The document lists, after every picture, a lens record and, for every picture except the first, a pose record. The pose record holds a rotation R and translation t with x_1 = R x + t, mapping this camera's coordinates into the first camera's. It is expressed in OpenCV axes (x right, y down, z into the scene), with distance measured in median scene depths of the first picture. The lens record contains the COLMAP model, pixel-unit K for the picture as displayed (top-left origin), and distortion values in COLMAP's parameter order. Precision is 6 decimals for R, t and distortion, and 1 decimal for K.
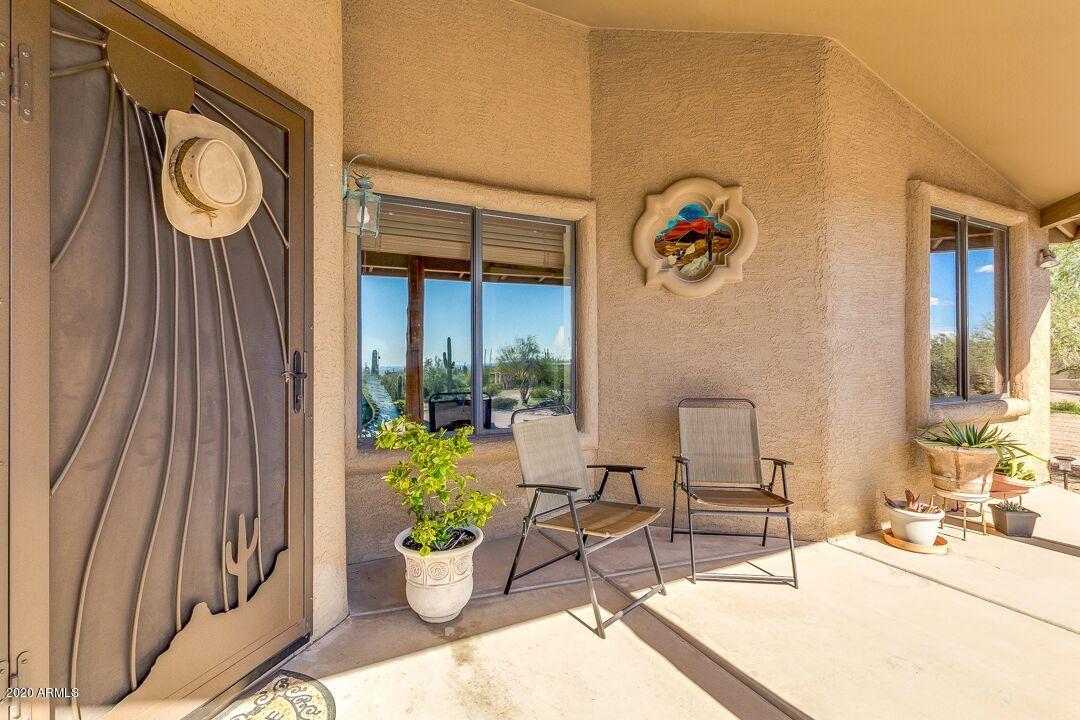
lens RADIAL K [[489.7, 0, 540.0], [0, 489.7, 360.0], [0, 0, 1]] dist [0.002639, -0.000058]
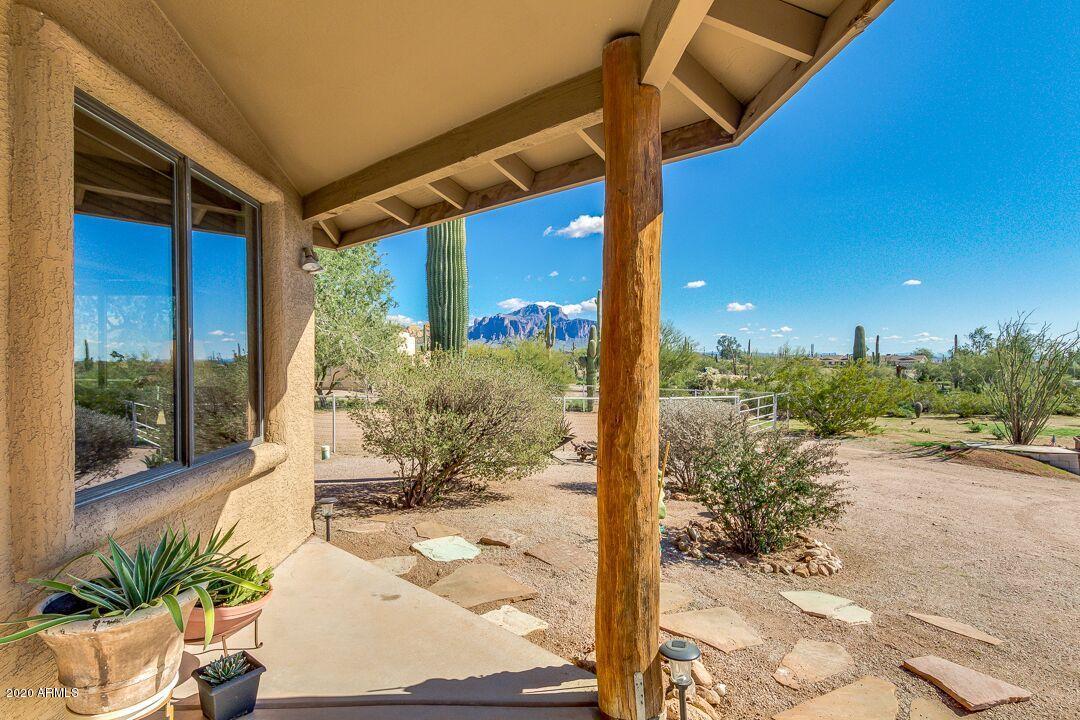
lens RADIAL K [[489.7, 0, 540.0], [0, 489.7, 360.0], [0, 0, 1]] dist [0.002639, -0.000058]
pose [[0.395635, -0.007040, 0.918381, 0.462227], [0.007117, 0.999964, 0.004600, -0.043976], [-0.918380, 0.004716, 0.395670, 0.348501]]
